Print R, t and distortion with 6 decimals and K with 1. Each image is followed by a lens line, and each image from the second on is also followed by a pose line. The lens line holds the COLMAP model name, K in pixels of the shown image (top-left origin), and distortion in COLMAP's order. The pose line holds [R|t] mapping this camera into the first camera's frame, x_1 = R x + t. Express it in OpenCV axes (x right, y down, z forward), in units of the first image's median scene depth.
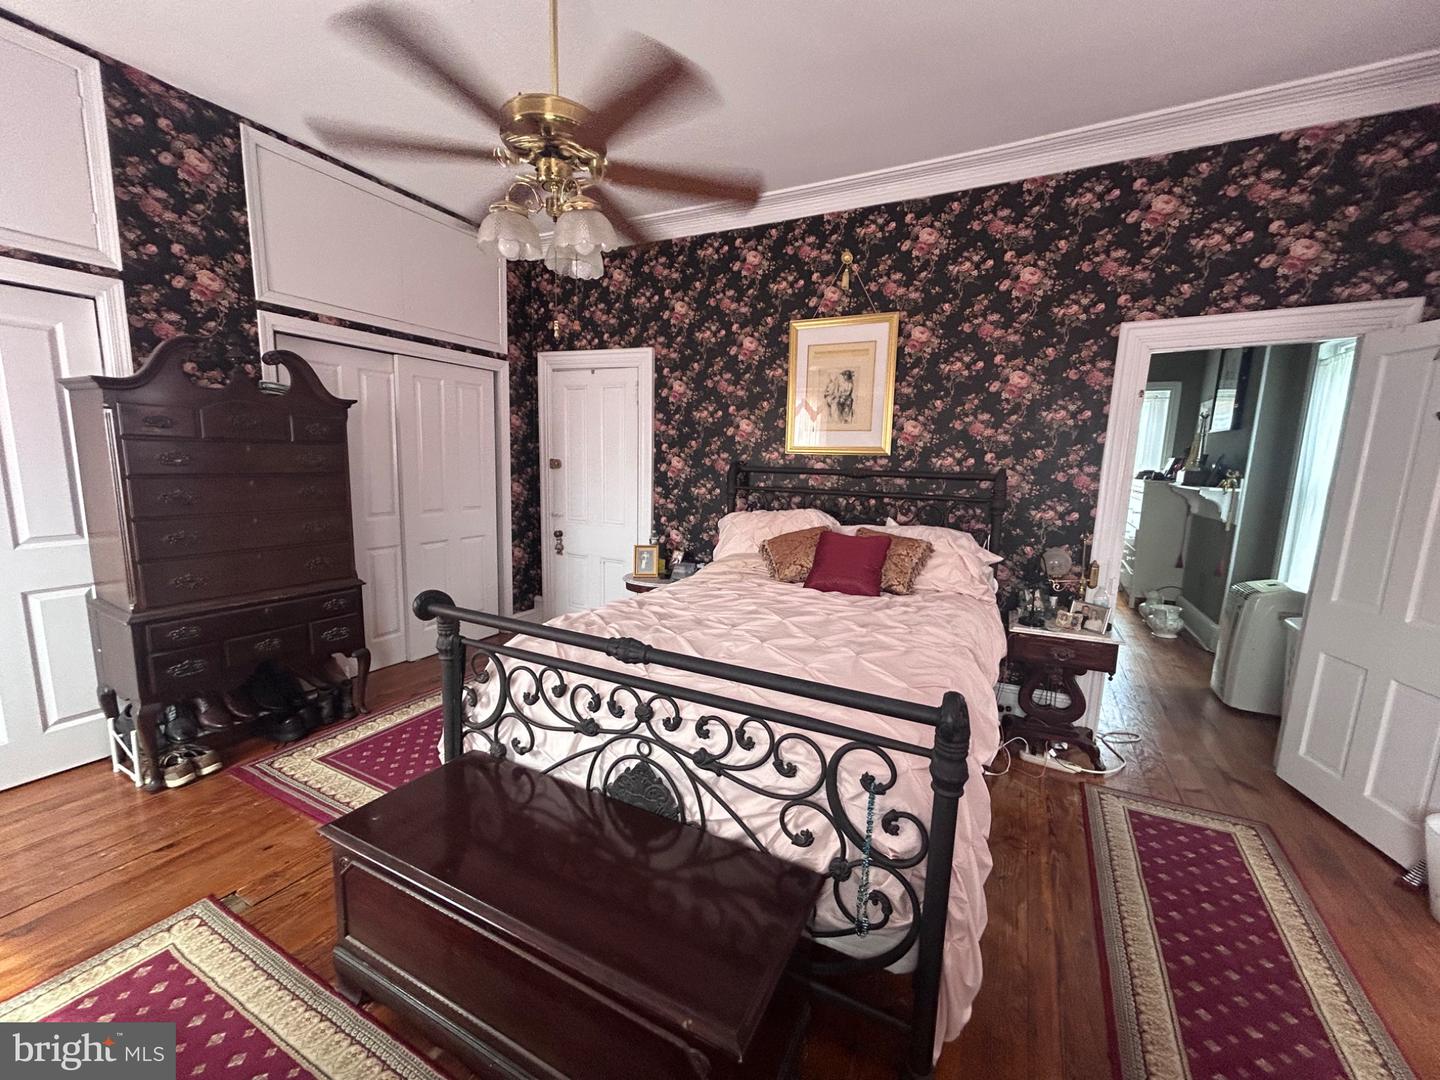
lens RADIAL K [[575.5, 0, 723.3], [0, 575.5, 543.1], [0, 0, 1]] dist [-0.001312, 0.000815]
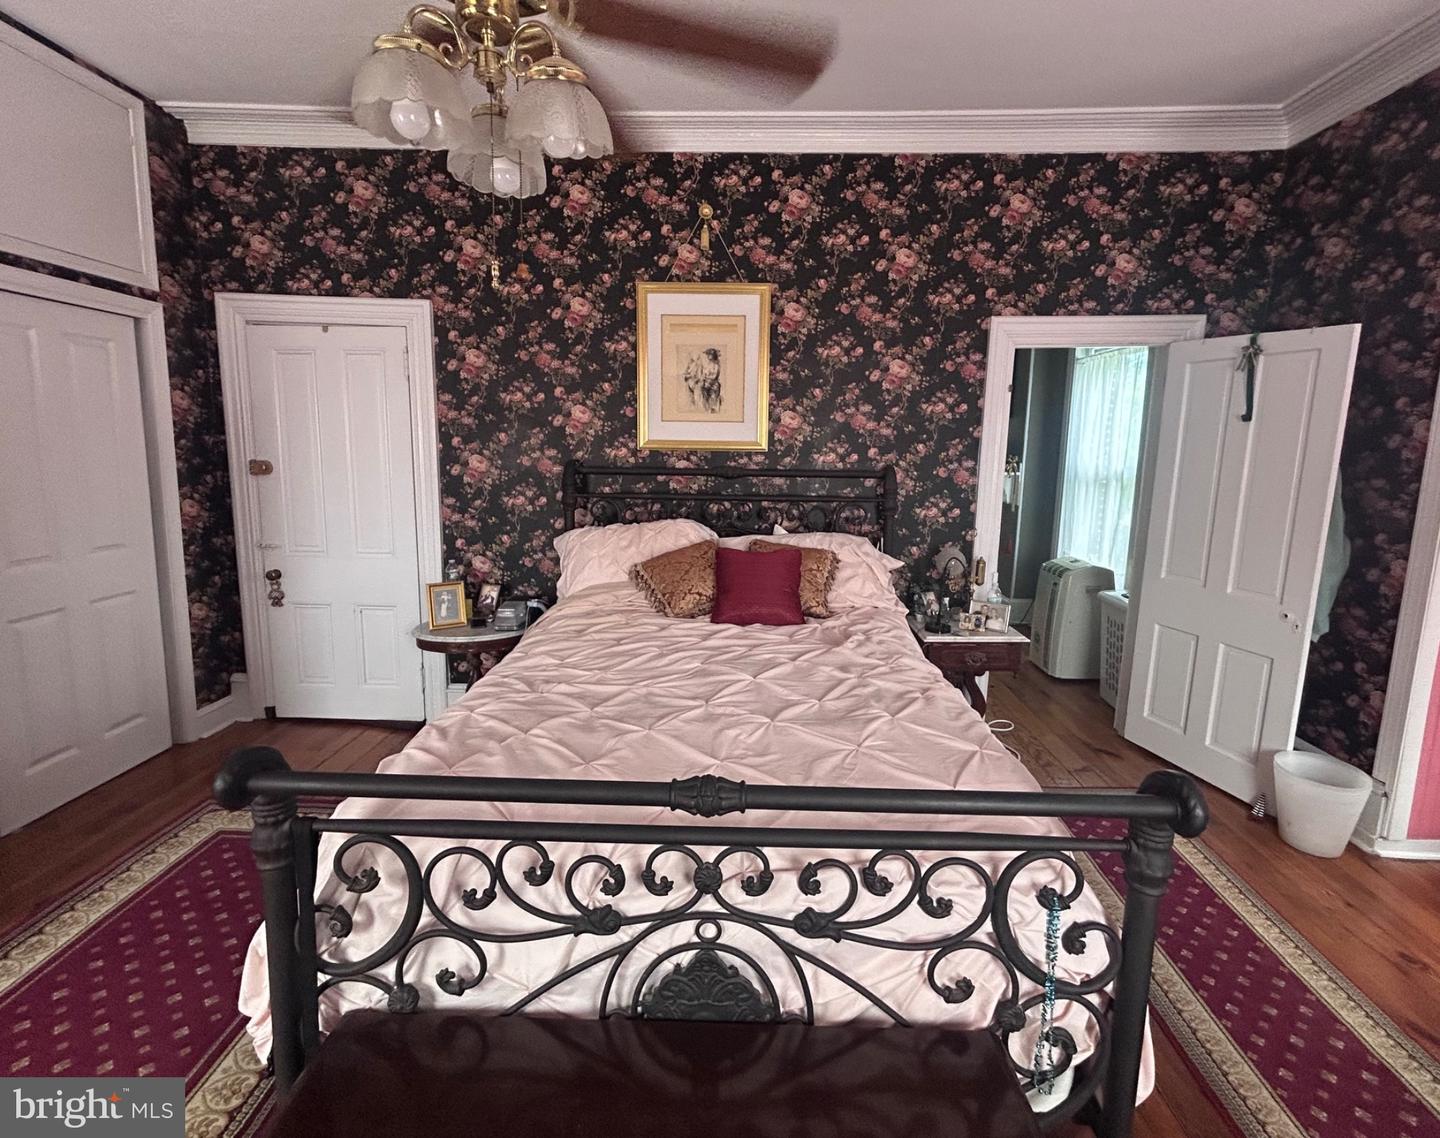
lens RADIAL K [[658.8, 0, 718.2], [0, 658.8, 534.9], [0, 0, 1]] dist [-0.002631, -0.000095]
pose [[0.899782, -0.073226, 0.430151, -0.227256], [0.072431, 0.997206, 0.018247, -0.057757], [-0.430286, 0.014738, 0.902573, 0.169451]]
